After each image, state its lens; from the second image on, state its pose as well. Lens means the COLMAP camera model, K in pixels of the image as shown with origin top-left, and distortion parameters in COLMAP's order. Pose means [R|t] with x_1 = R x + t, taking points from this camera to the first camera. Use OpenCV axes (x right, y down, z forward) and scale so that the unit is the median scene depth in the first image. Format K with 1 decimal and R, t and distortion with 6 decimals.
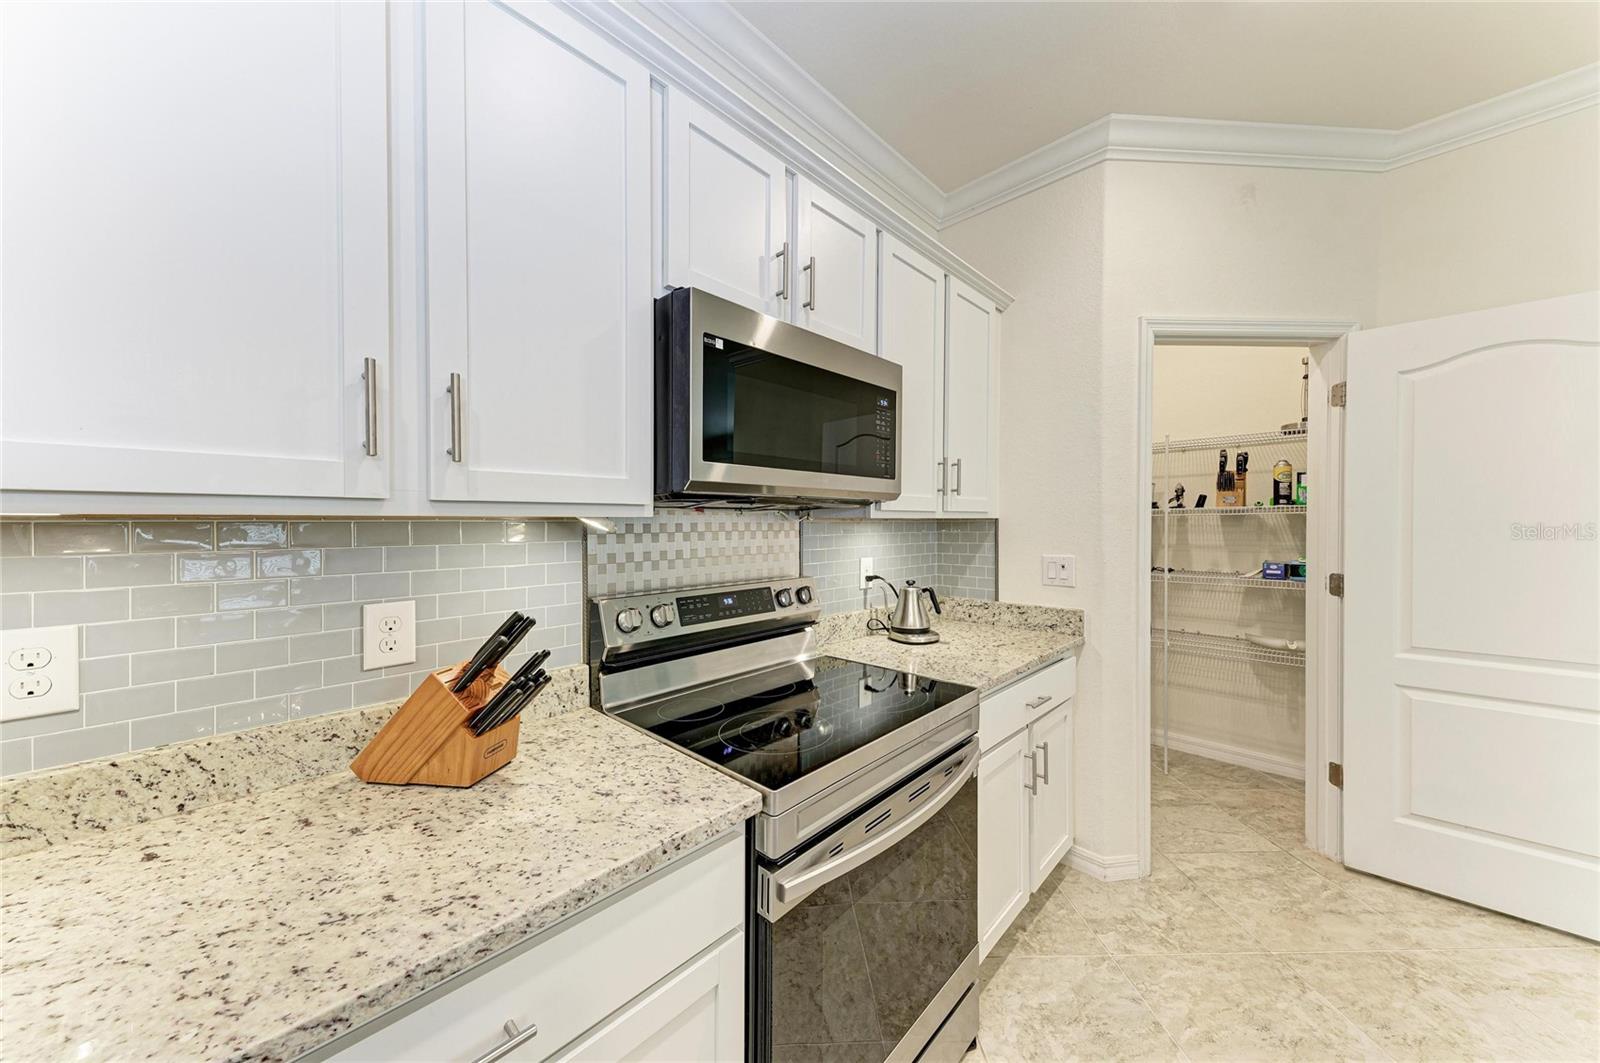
lens RADIAL K [[530.4, 0, 795.3], [0, 530.4, 526.7], [0, 0, 1]] dist [0.000266, 0.000025]
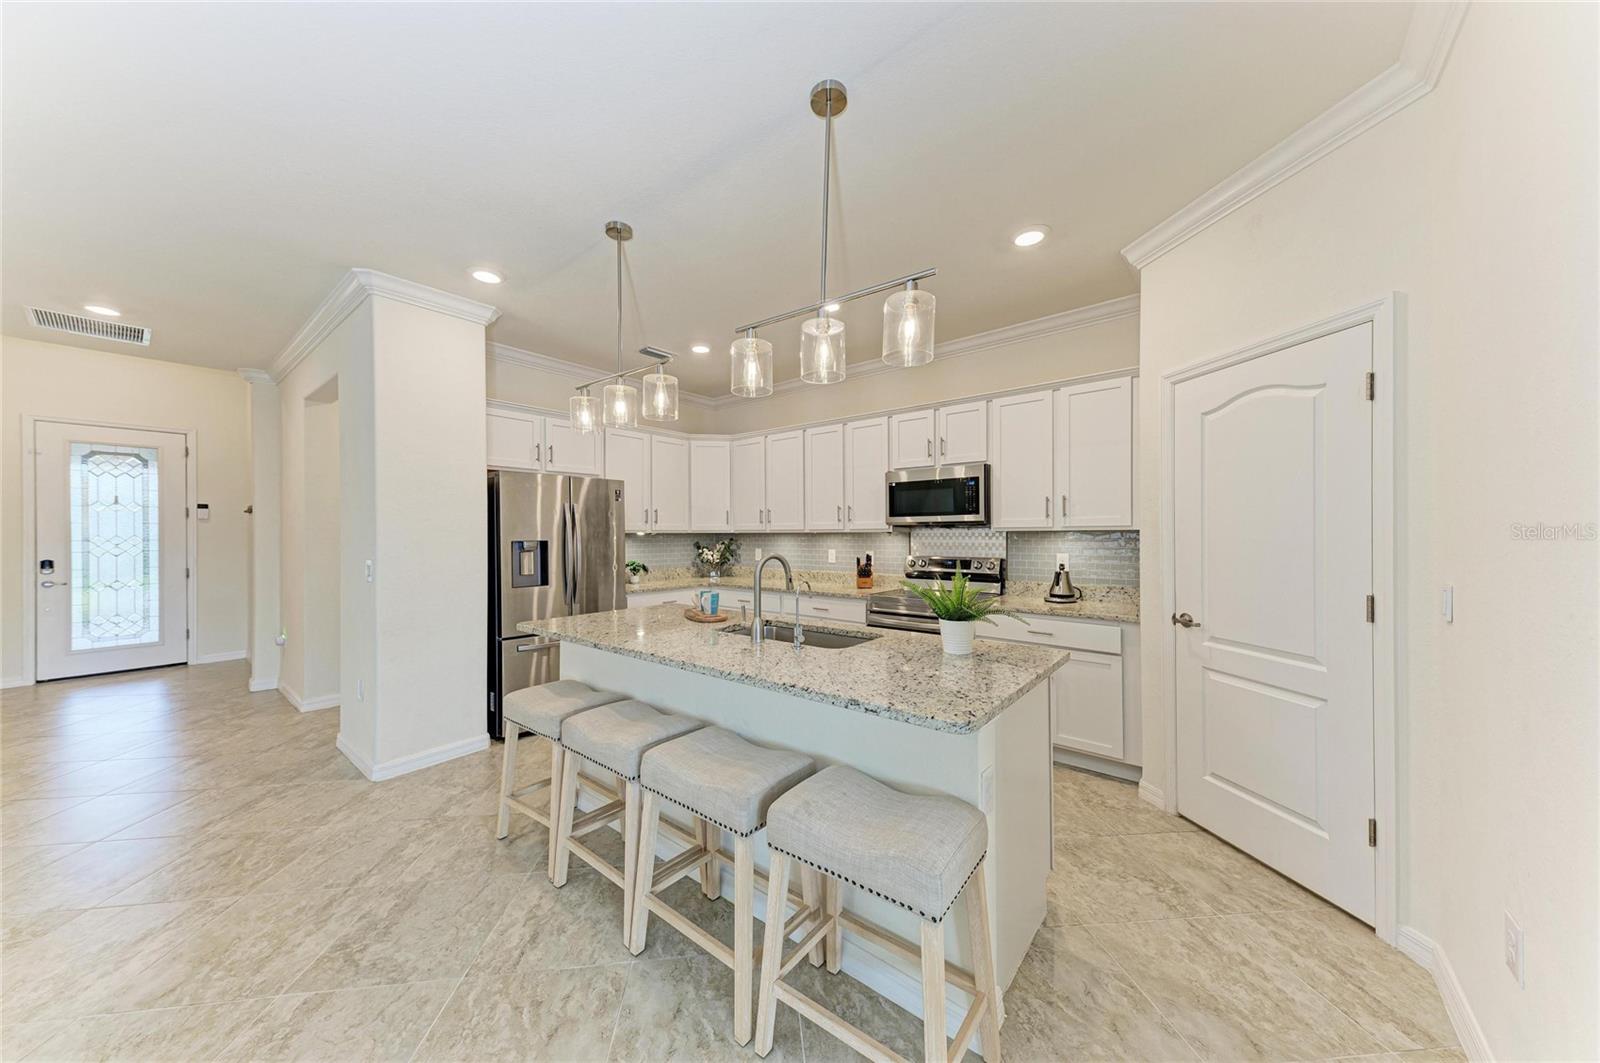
lens RADIAL K [[526.4, 0, 798.0], [0, 526.4, 532.1], [0, 0, 1]] dist [0.019198, -0.000001]
pose [[0.088962, 0.000457, -0.996035, 2.626429], [-0.001403, 0.999999, 0.000334, -0.013227], [0.996034, 0.001368, 0.088962, 0.010662]]
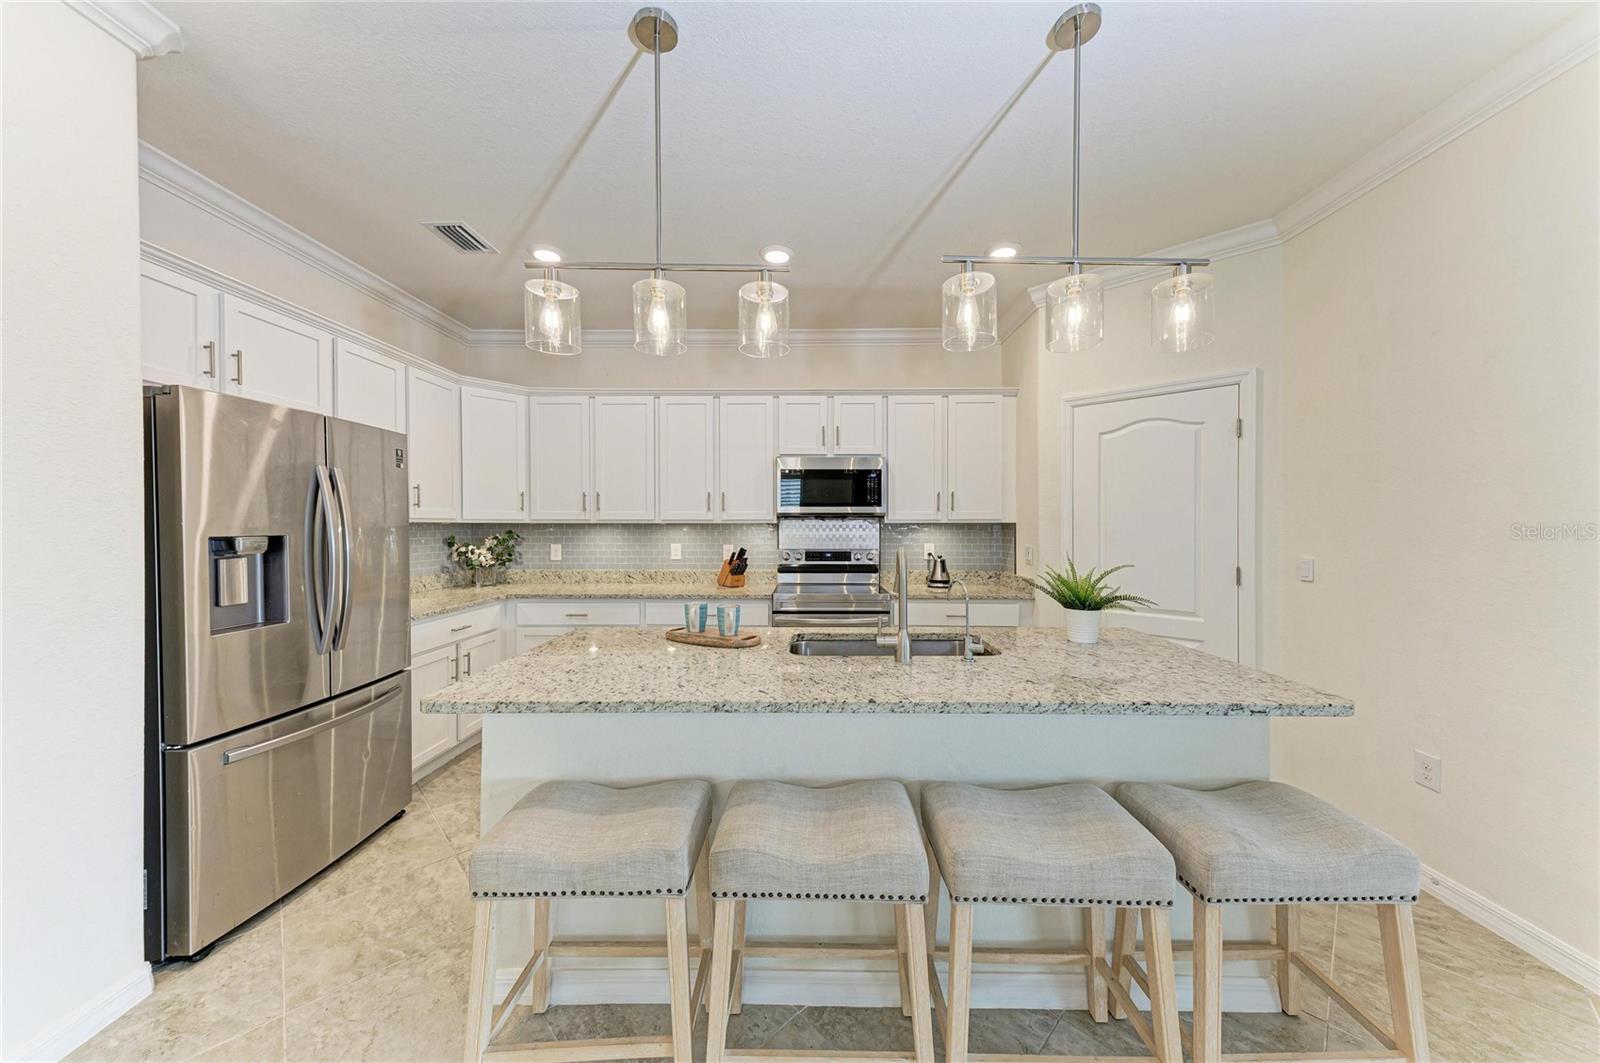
lens RADIAL K [[535.0, 0, 797.5], [0, 535.0, 531.8], [0, 0, 1]] dist [0.019051, -0.000055]
pose [[0.681492, 0.013389, -0.731703, 1.829707], [-0.006862, 0.999906, 0.011906, -0.003504], [0.731793, -0.003092, 0.681519, -0.973871]]
